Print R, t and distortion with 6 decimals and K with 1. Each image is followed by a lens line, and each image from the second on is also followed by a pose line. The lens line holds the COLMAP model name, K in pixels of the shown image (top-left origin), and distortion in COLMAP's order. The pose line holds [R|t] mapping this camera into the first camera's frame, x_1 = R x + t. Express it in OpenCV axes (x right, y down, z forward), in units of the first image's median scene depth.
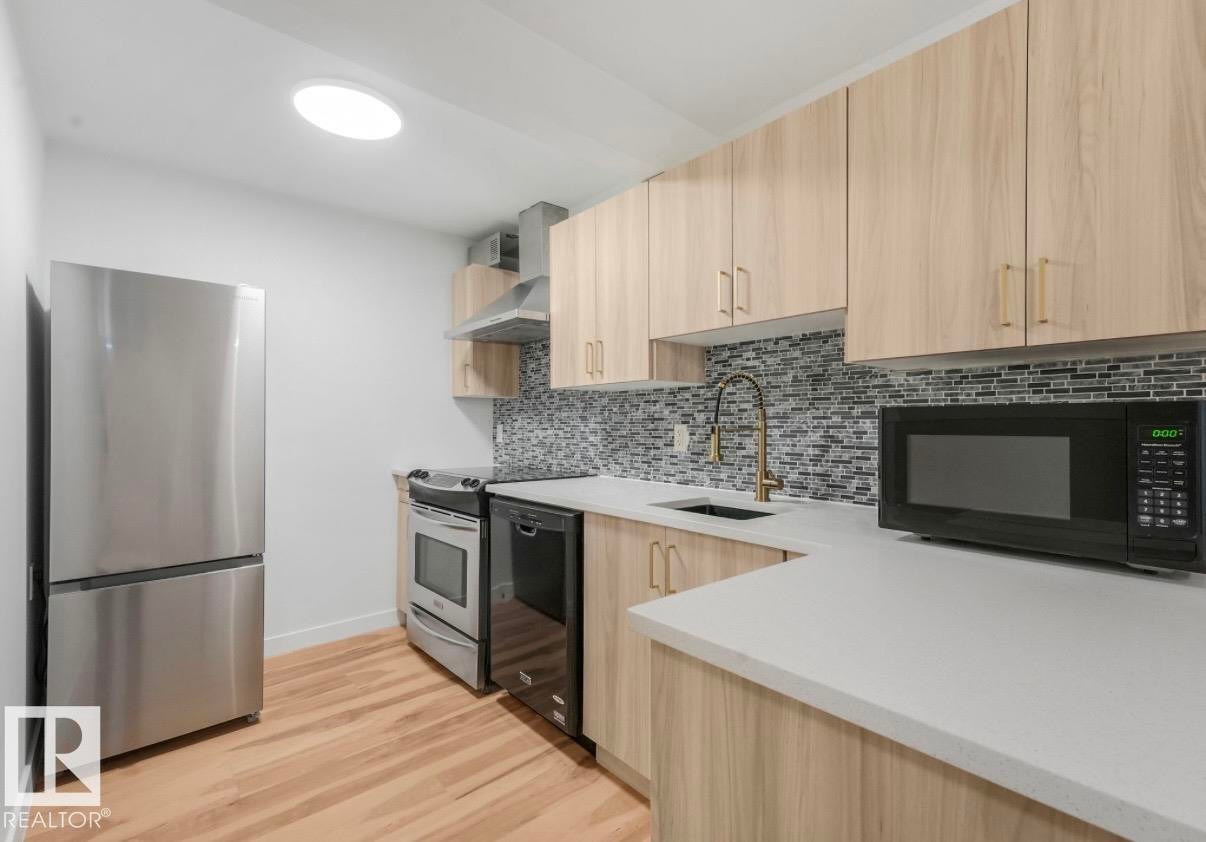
lens RADIAL K [[554.6, 0, 603.0], [0, 554.6, 421.0], [0, 0, 1]] dist [0.003668, 0.000273]
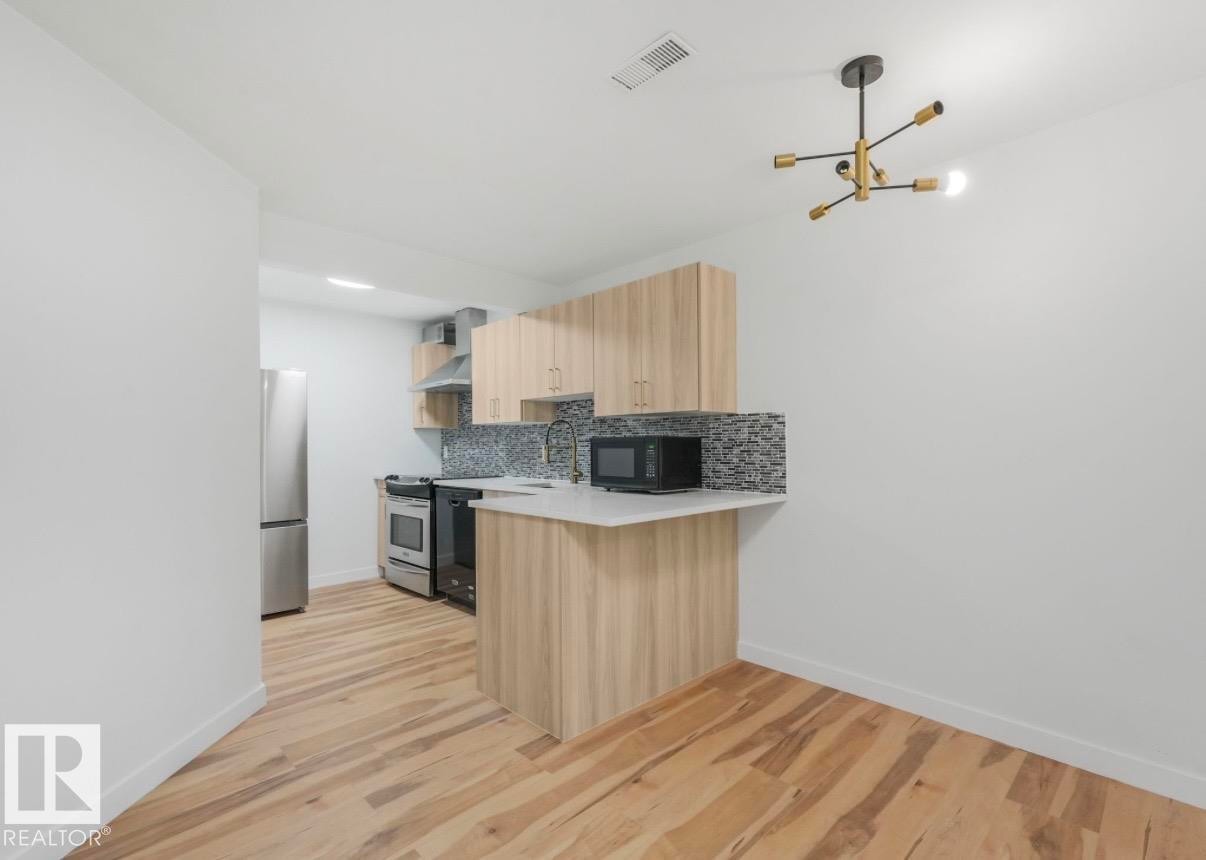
lens RADIAL K [[564.0, 0, 607.8], [0, 564.0, 443.1], [0, 0, 1]] dist [-0.001902, -0.000229]
pose [[0.997539, -0.007760, 0.069678, 0.199236], [0.007599, 0.999968, 0.002578, -0.003338], [-0.069695, -0.002042, 0.997566, -0.754870]]
